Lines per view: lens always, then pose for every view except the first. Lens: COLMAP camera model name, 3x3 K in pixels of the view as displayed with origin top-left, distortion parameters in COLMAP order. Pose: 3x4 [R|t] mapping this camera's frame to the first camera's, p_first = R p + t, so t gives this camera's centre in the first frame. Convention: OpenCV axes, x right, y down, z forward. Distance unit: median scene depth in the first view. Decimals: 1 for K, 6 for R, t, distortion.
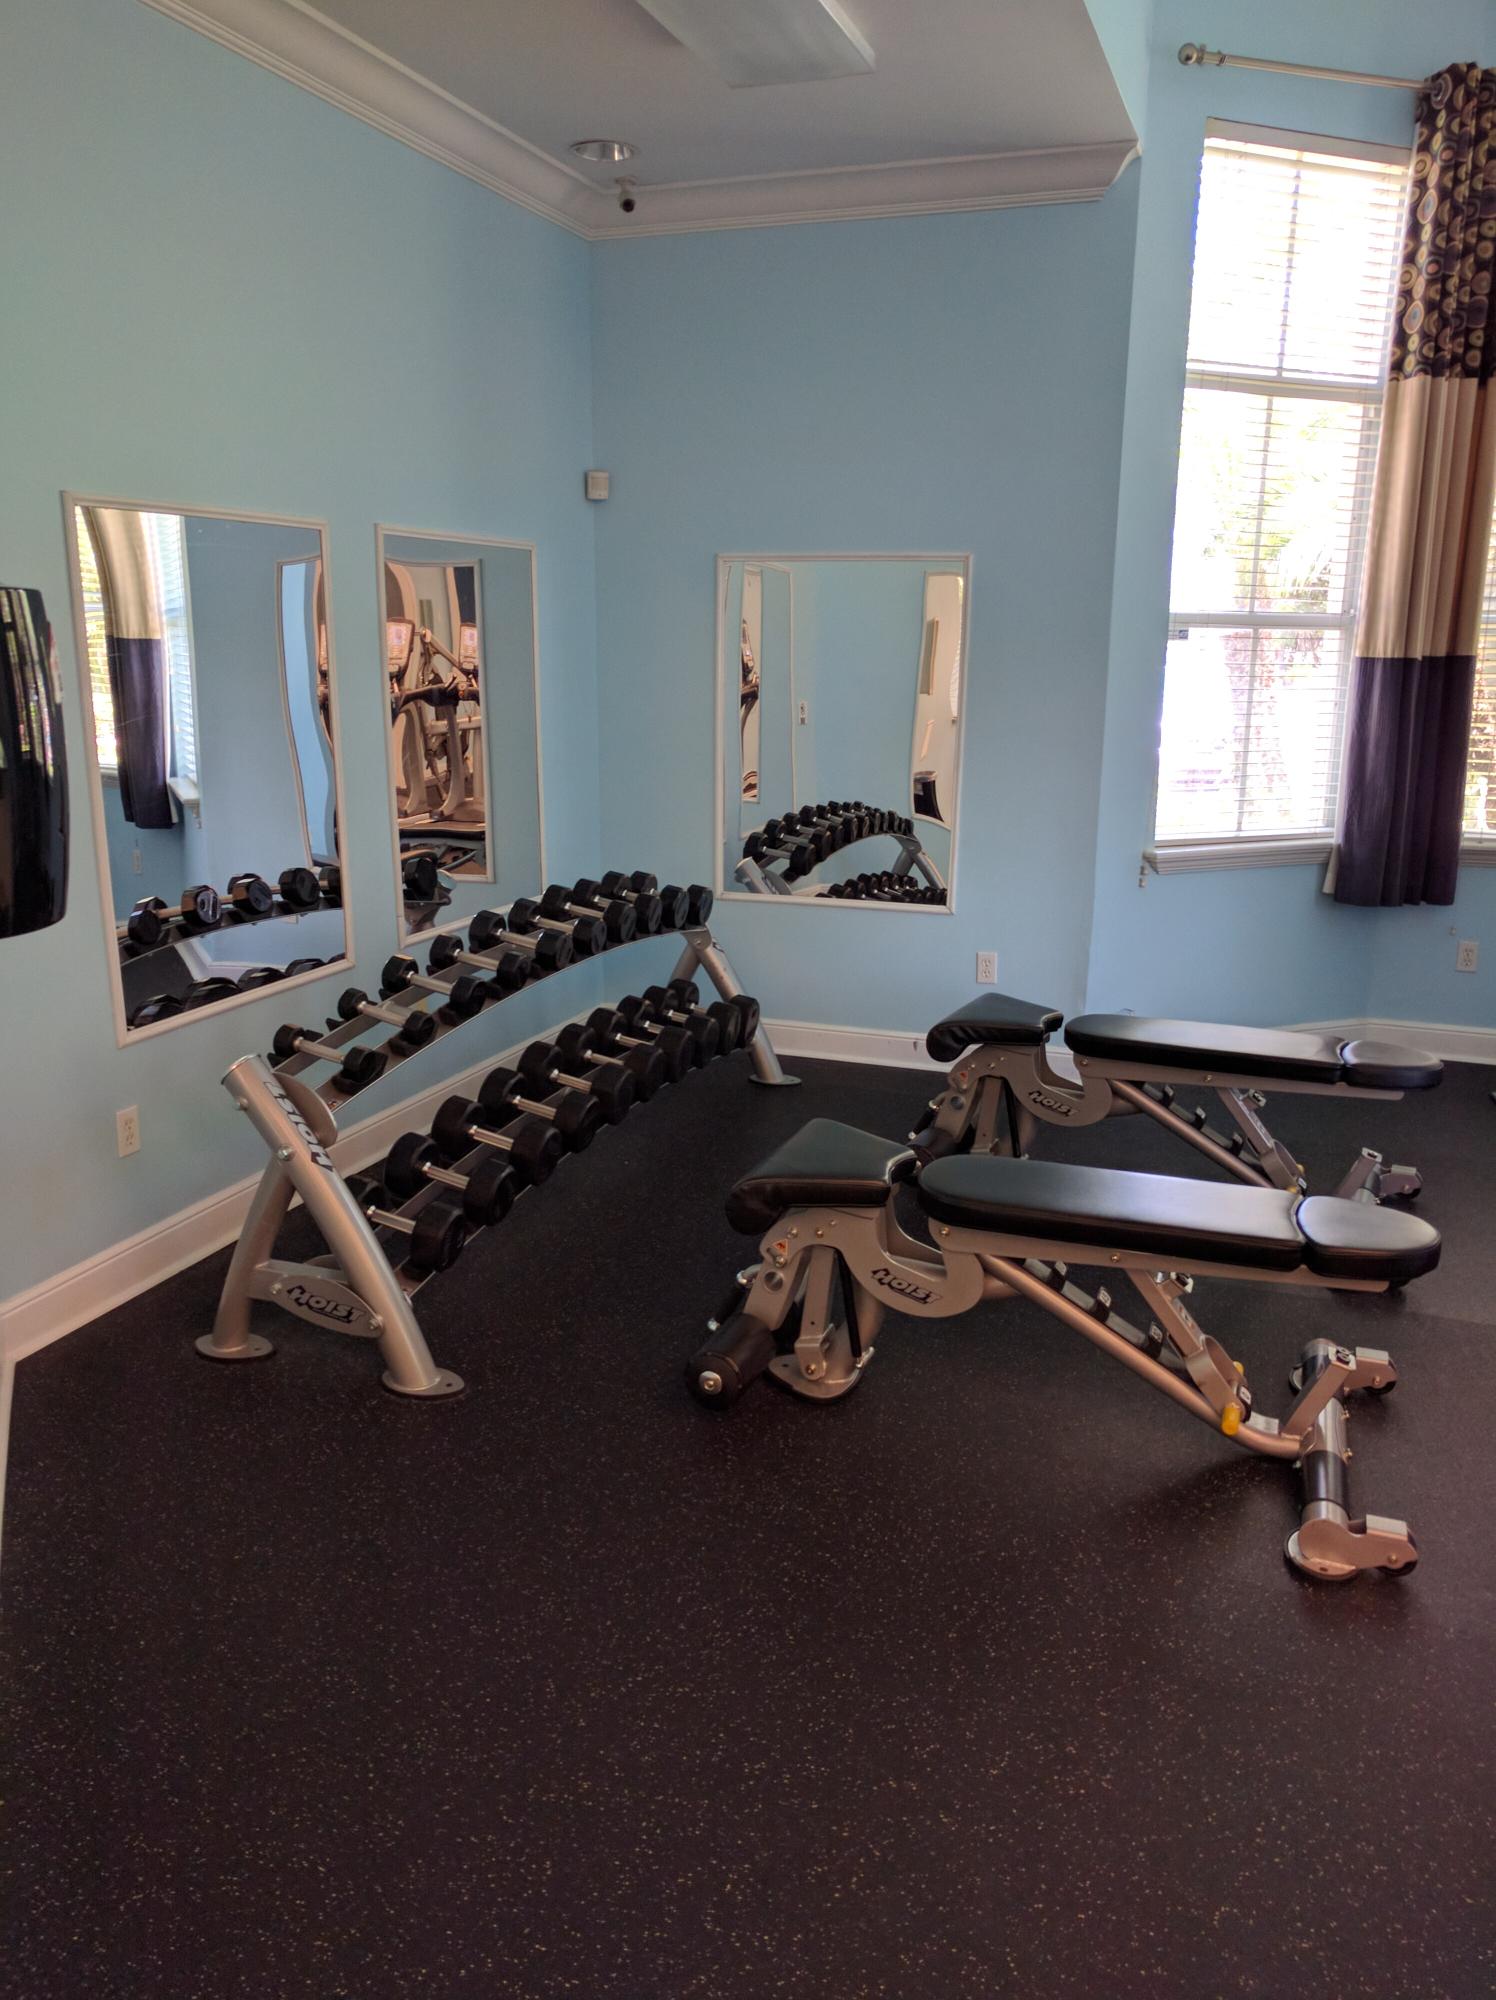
lens RADIAL K [[1507.9, 0, 751.5], [0, 1507.9, 1000.6], [0, 0, 1]] dist [-0.003493, 0.005955]
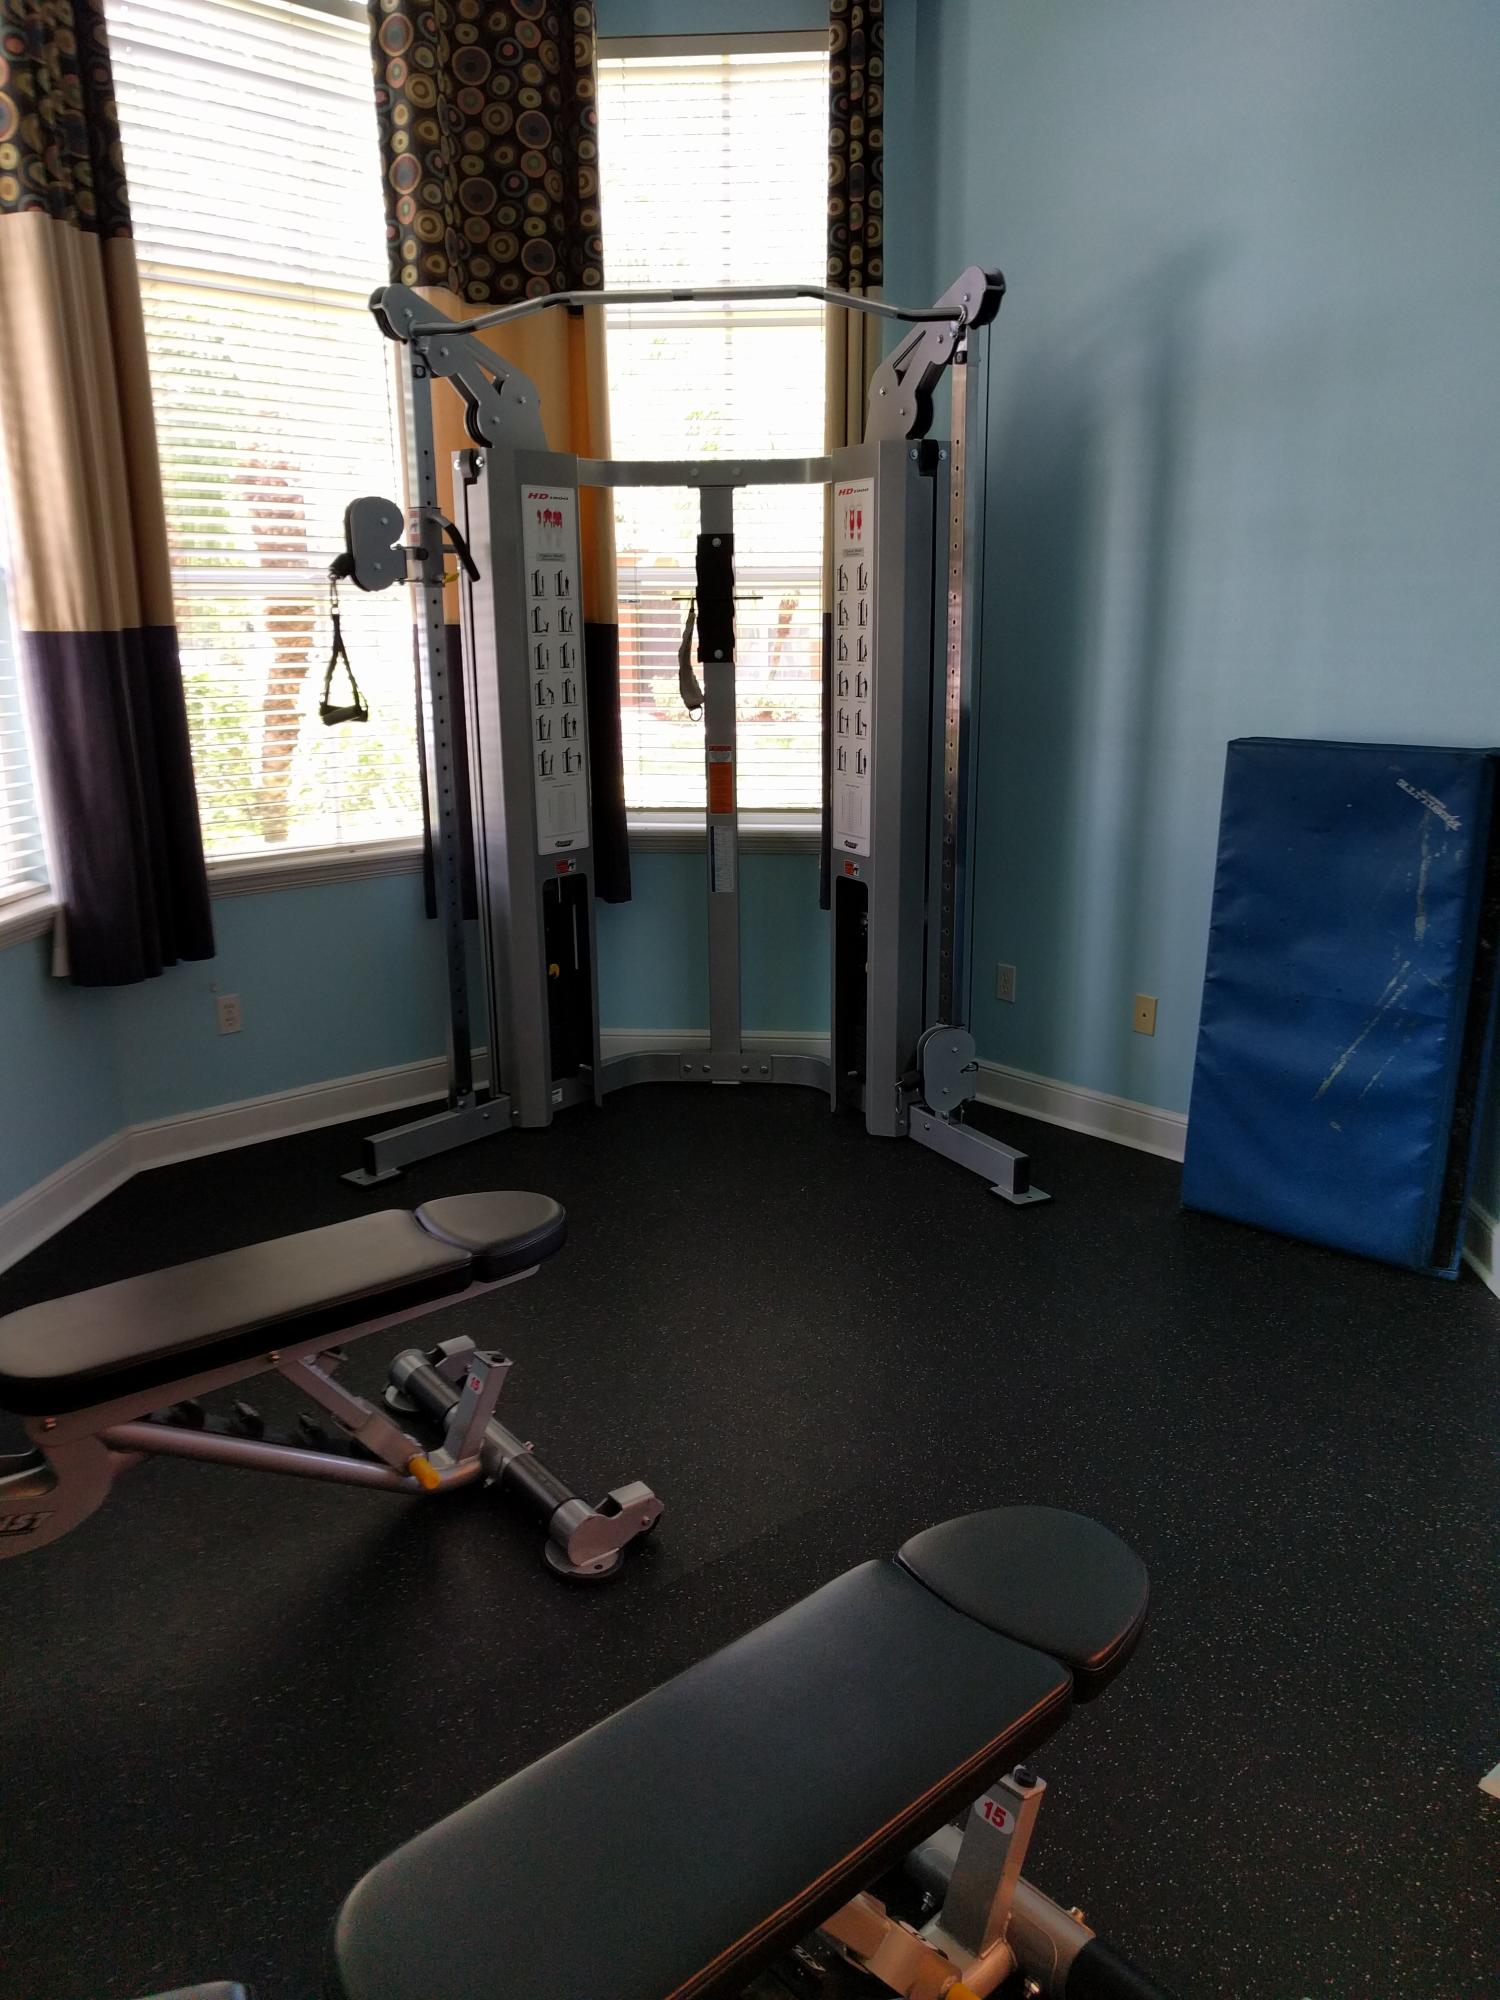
lens RADIAL K [[1507.9, 0, 749.5], [0, 1507.9, 992.6], [0, 0, 1]] dist [-0.003493, 0.005955]
pose [[0.464003, -0.244572, 0.851403, -0.064086], [0.228719, 0.961619, 0.151583, -0.107773], [-0.855797, 0.124396, 0.502132, 0.428560]]
